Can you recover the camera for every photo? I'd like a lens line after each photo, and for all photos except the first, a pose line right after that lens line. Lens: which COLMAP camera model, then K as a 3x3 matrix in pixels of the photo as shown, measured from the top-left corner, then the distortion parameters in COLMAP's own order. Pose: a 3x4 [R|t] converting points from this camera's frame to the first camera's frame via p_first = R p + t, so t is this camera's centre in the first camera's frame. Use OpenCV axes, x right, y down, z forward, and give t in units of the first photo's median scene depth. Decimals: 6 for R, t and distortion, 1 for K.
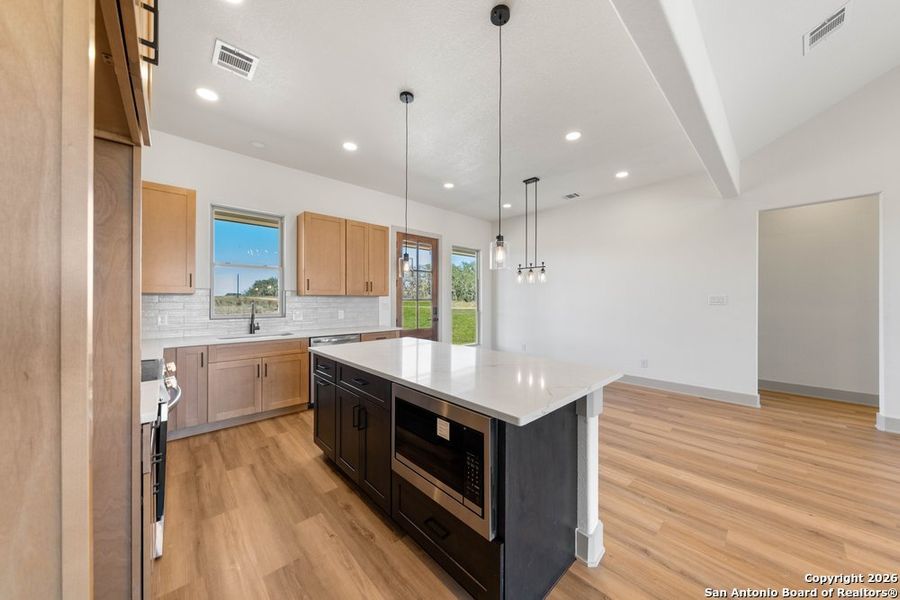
lens RADIAL K [[306.3, 0, 452.9], [0, 306.3, 298.8], [0, 0, 1]] dist [0.000009, -0.000051]
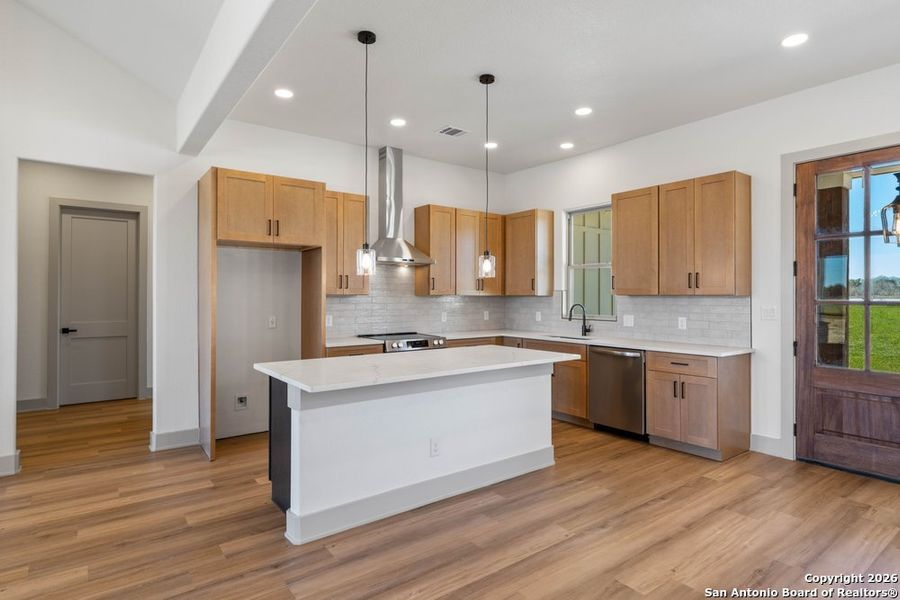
lens RADIAL K [[483.2, 0, 452.9], [0, 483.2, 293.3], [0, 0, 1]] dist [0.001963, 0.000335]
pose [[-0.105212, -0.009116, -0.994408, 0.865123], [0.002377, 0.999953, -0.009418, -0.006357], [0.994447, -0.003354, -0.105186, 0.711193]]
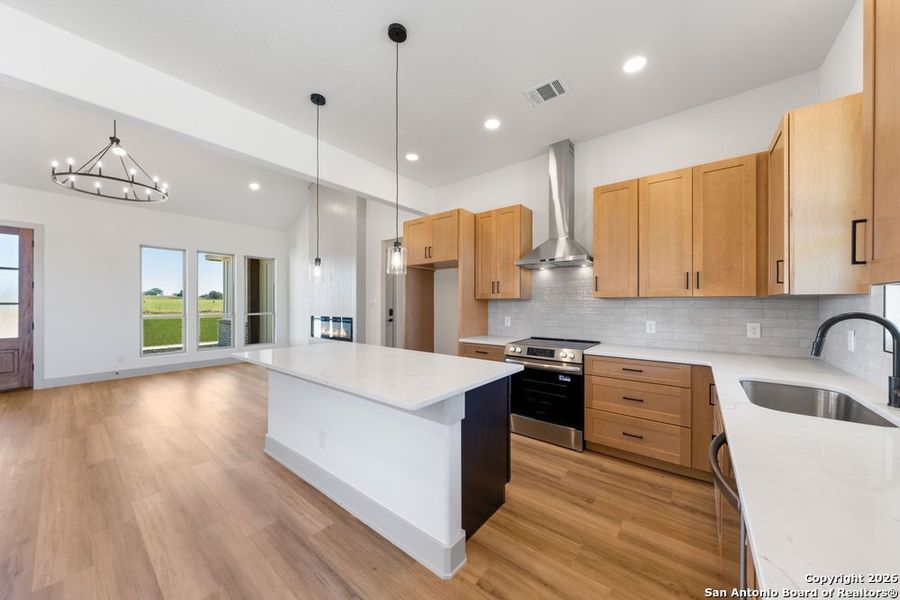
lens RADIAL K [[309.1, 0, 456.0], [0, 309.1, 303.2], [0, 0, 1]] dist [-0.000612, -0.000034]
pose [[-0.988125, -0.002572, -0.153631, -0.121529], [-0.001795, 0.999985, -0.005196, 0.003275], [0.153642, -0.004859, -0.988115, 1.196752]]
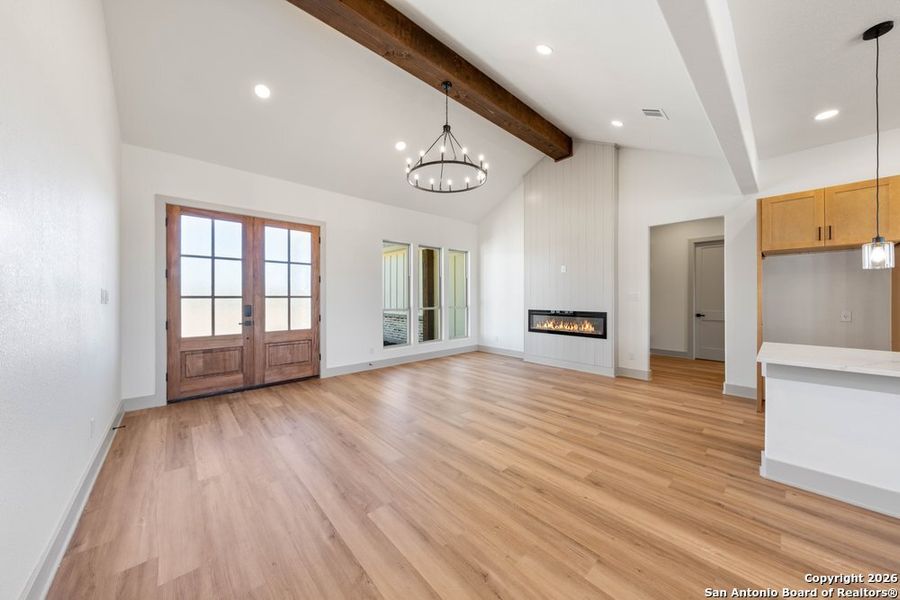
lens RADIAL K [[306.1, 0, 452.1], [0, 306.1, 297.0], [0, 0, 1]] dist [-0.000713, -0.000122]
pose [[-0.999943, -0.002044, 0.010503, 0.786102], [-0.002092, 0.999987, -0.004577, 0.006549], [-0.010494, -0.004599, -0.999934, 1.003422]]
